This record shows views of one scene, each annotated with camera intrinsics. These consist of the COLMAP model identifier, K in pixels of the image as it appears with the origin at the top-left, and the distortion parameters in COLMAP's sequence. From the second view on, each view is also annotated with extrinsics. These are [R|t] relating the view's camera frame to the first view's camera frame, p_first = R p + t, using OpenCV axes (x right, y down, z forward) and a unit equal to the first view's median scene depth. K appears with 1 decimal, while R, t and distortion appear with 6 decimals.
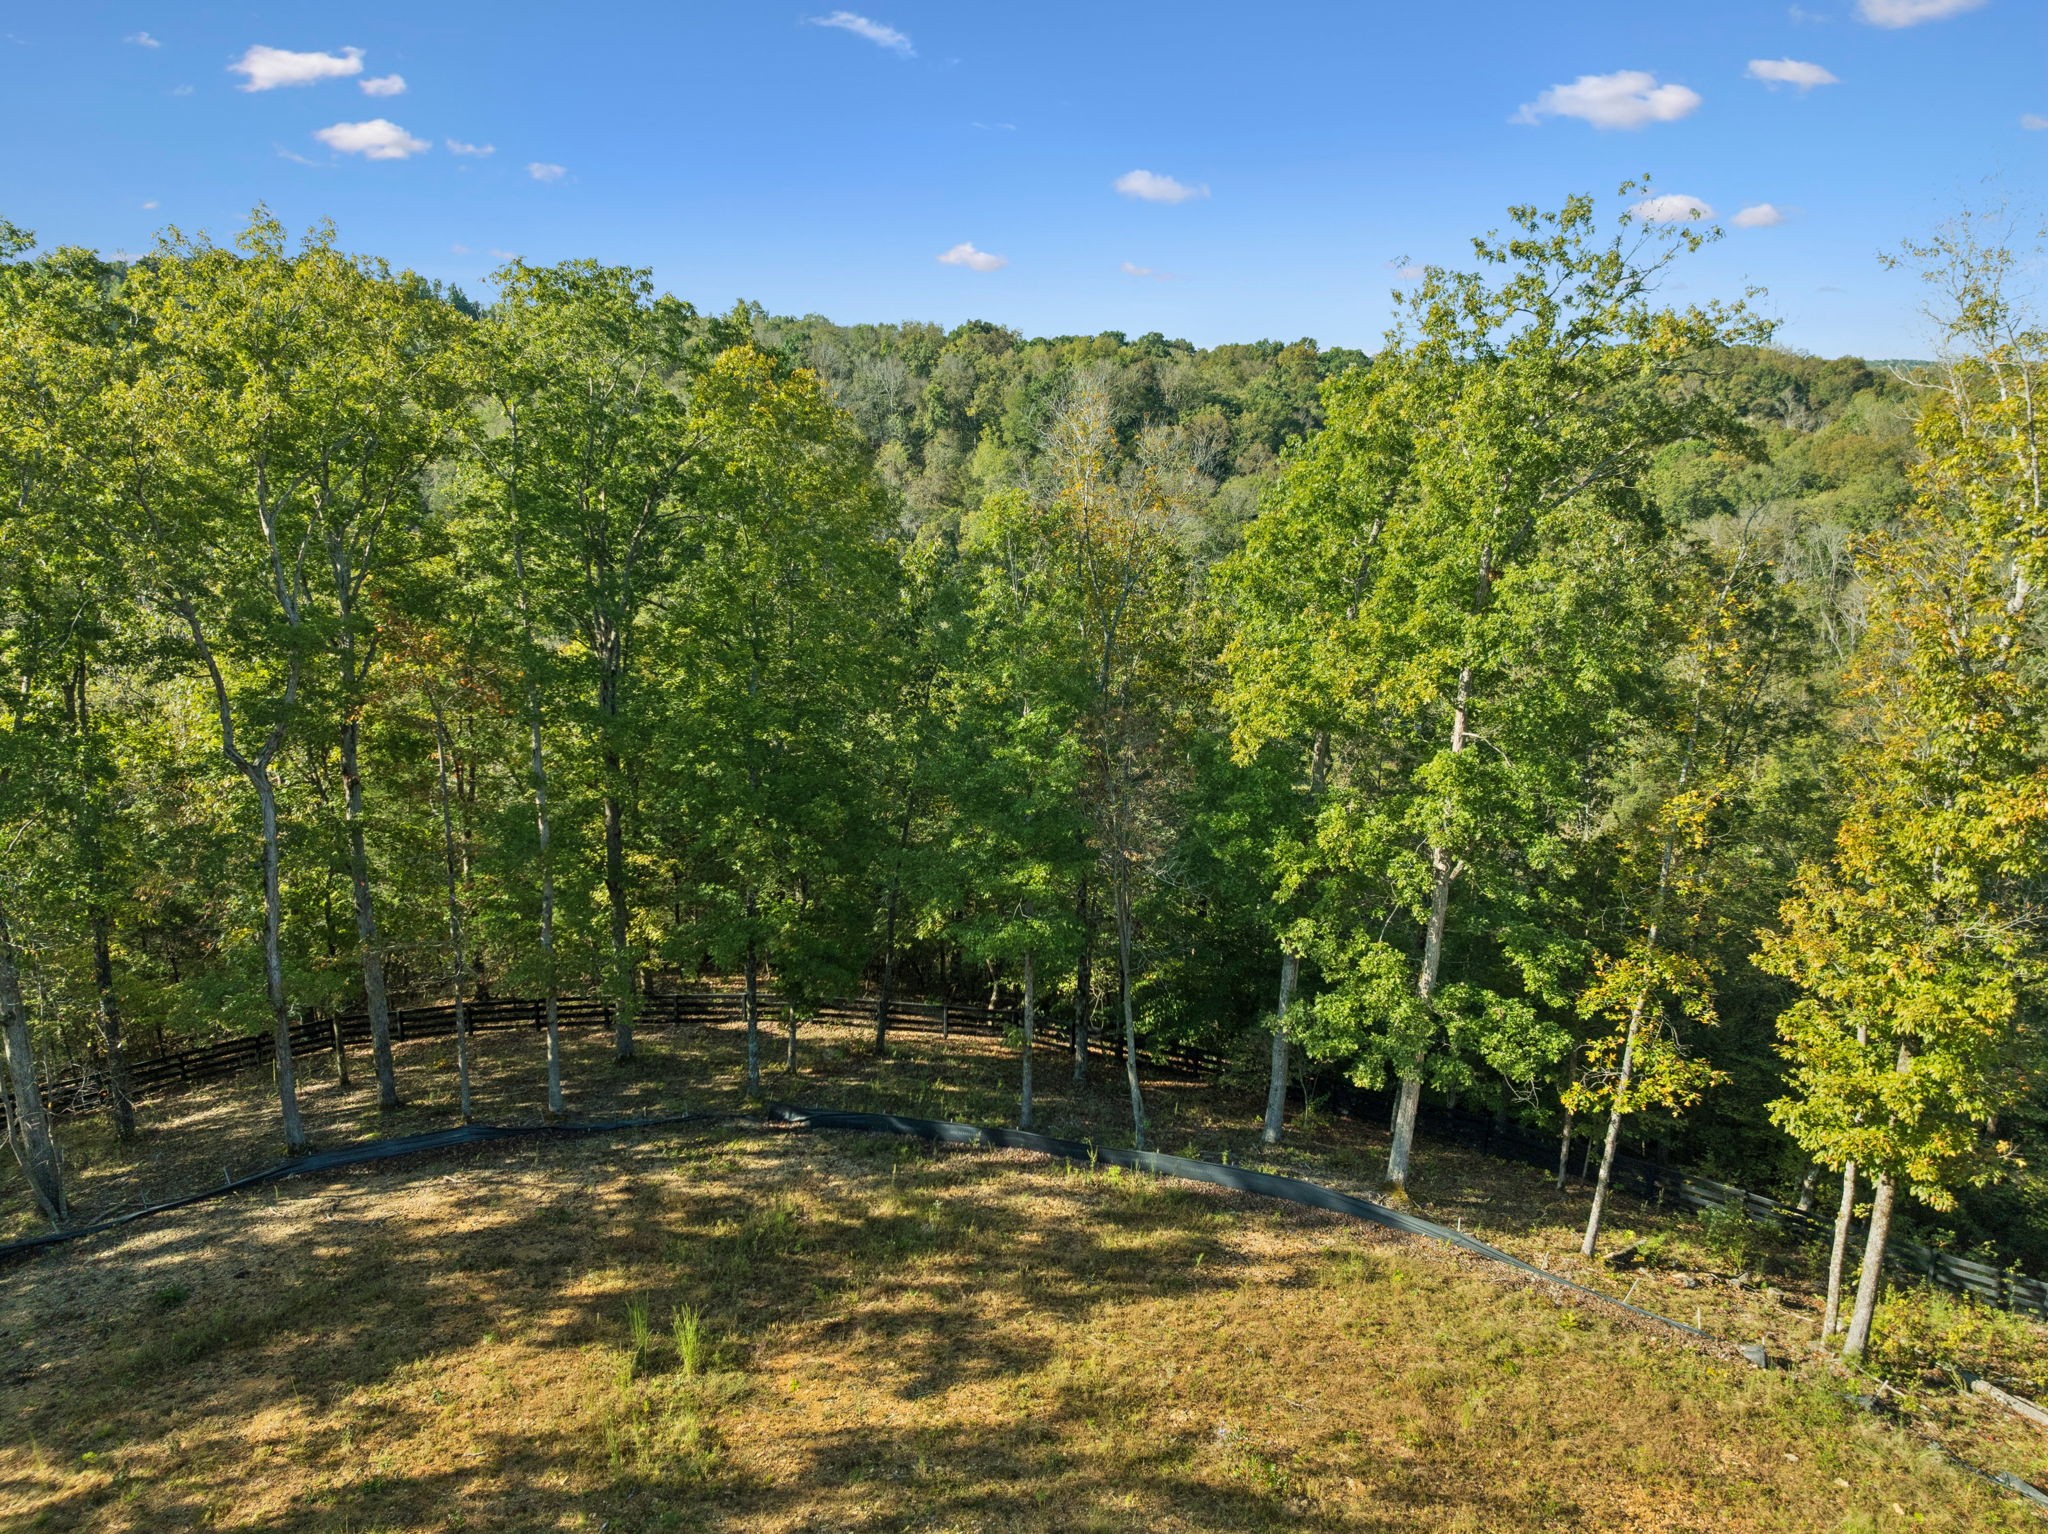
lens RADIAL K [[1502.4, 0, 1022.0], [0, 1502.4, 734.6], [0, 0, 1]] dist [-0.039671, 0.003575]
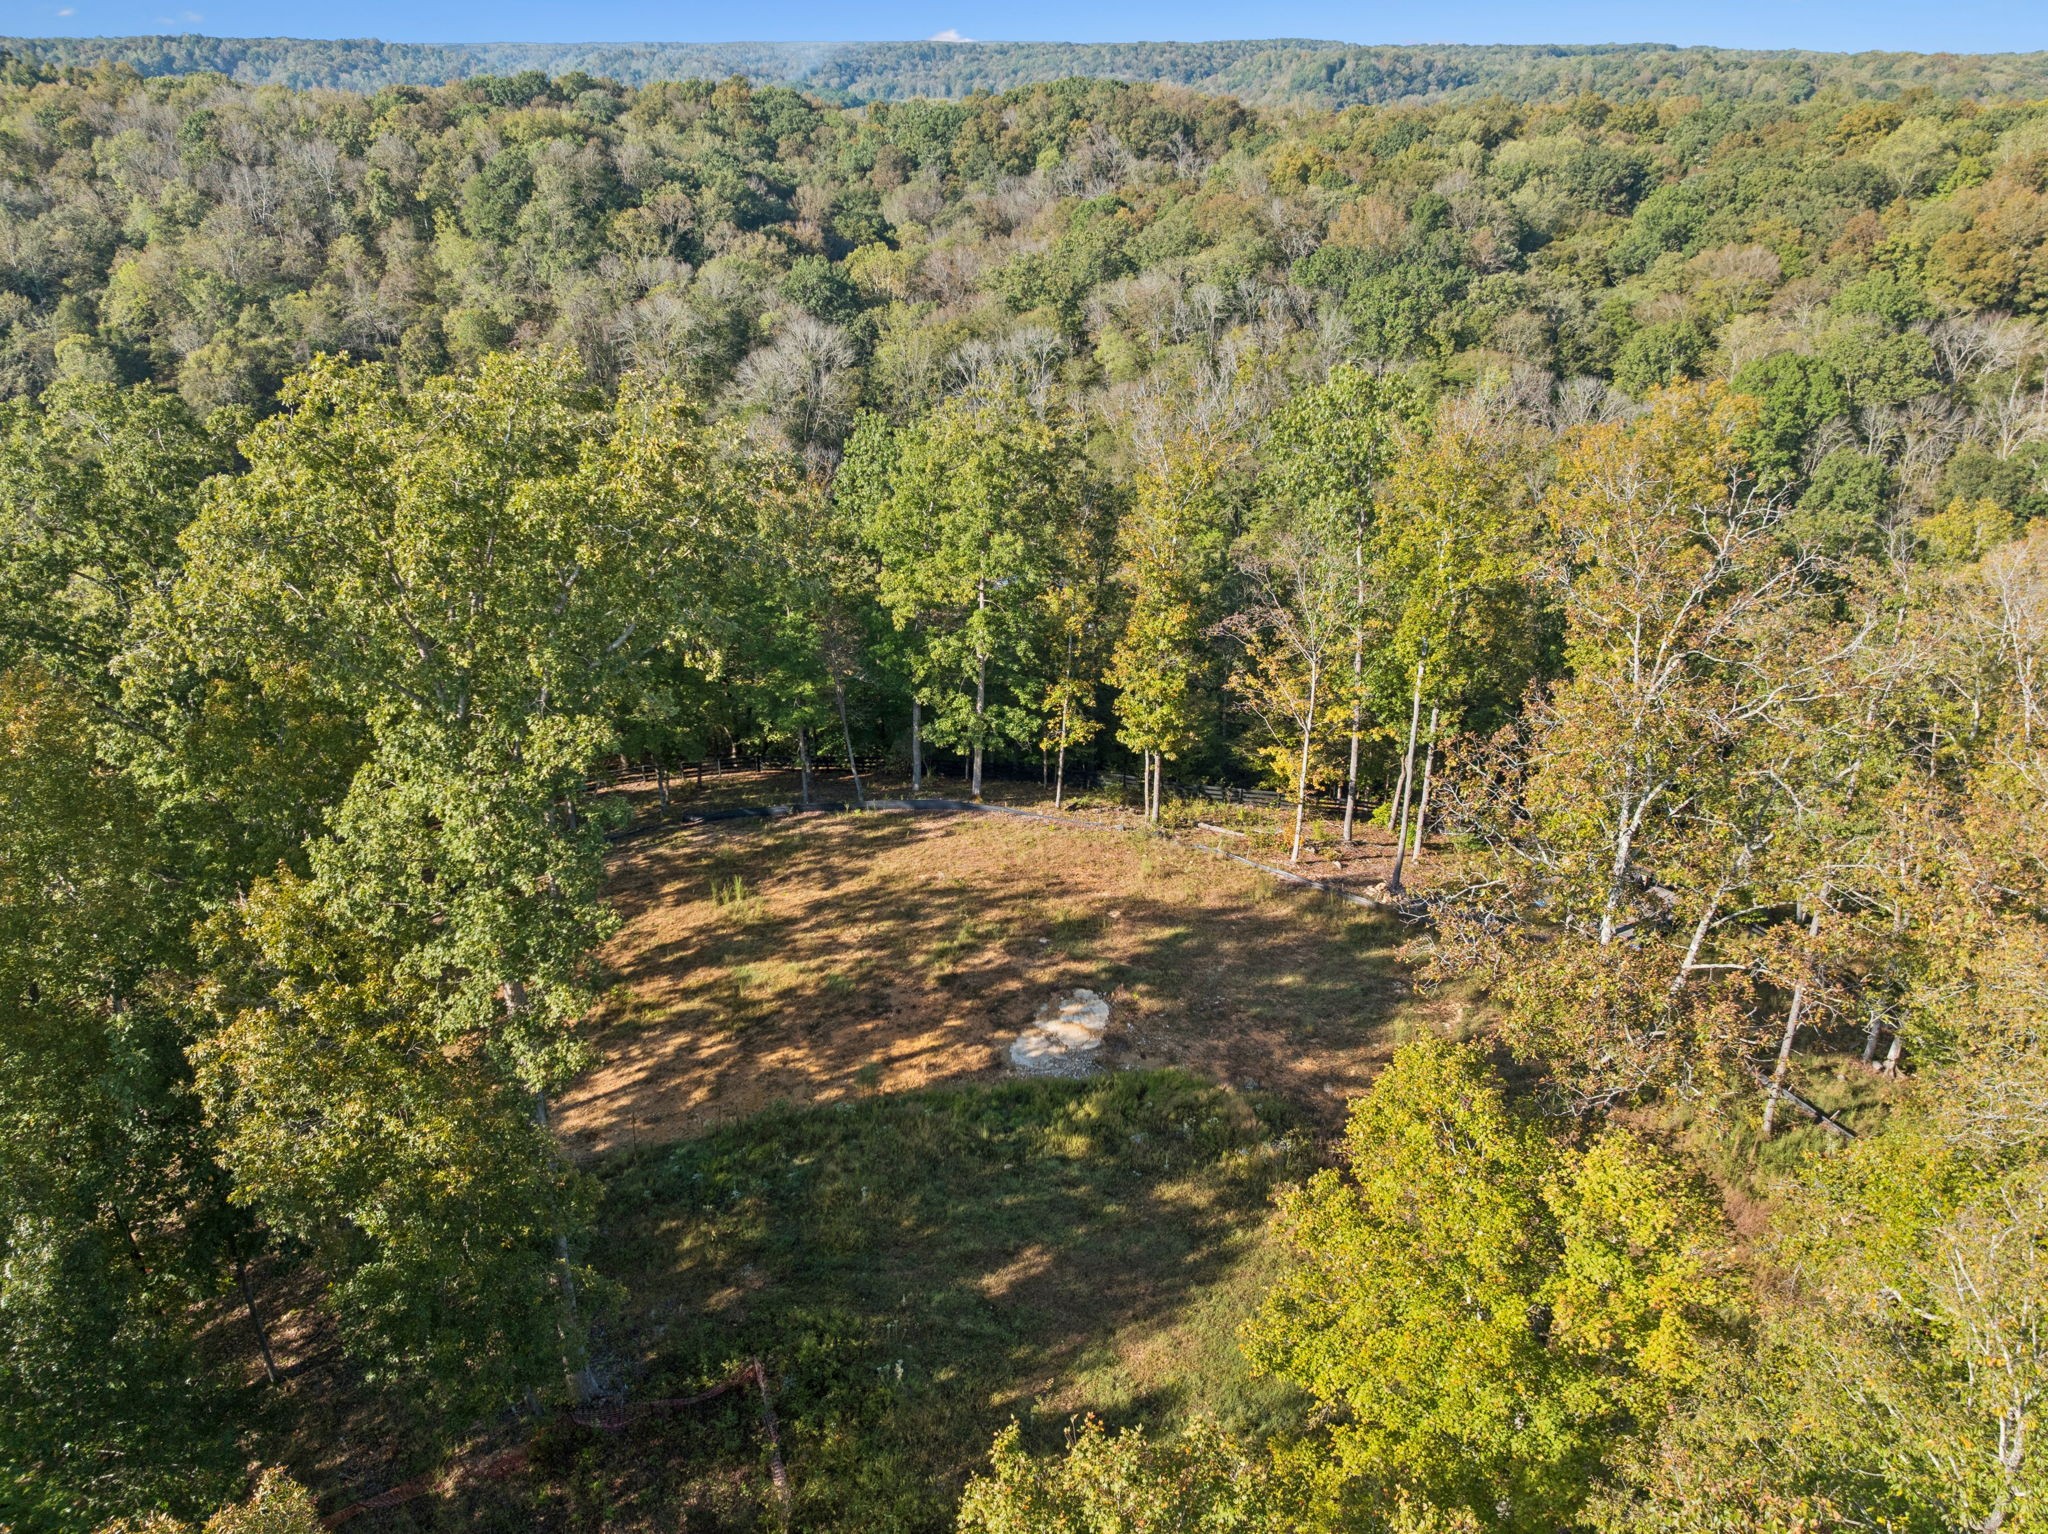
lens RADIAL K [[1502.4, 0, 1022.0], [0, 1502.4, 734.6], [0, 0, 1]] dist [-0.039671, 0.003575]
pose [[0.934703, -0.165023, 0.314796, -0.415920], [0.107051, 0.975263, 0.193394, -0.239784], [-0.338924, -0.147067, 0.929248, -1.211405]]
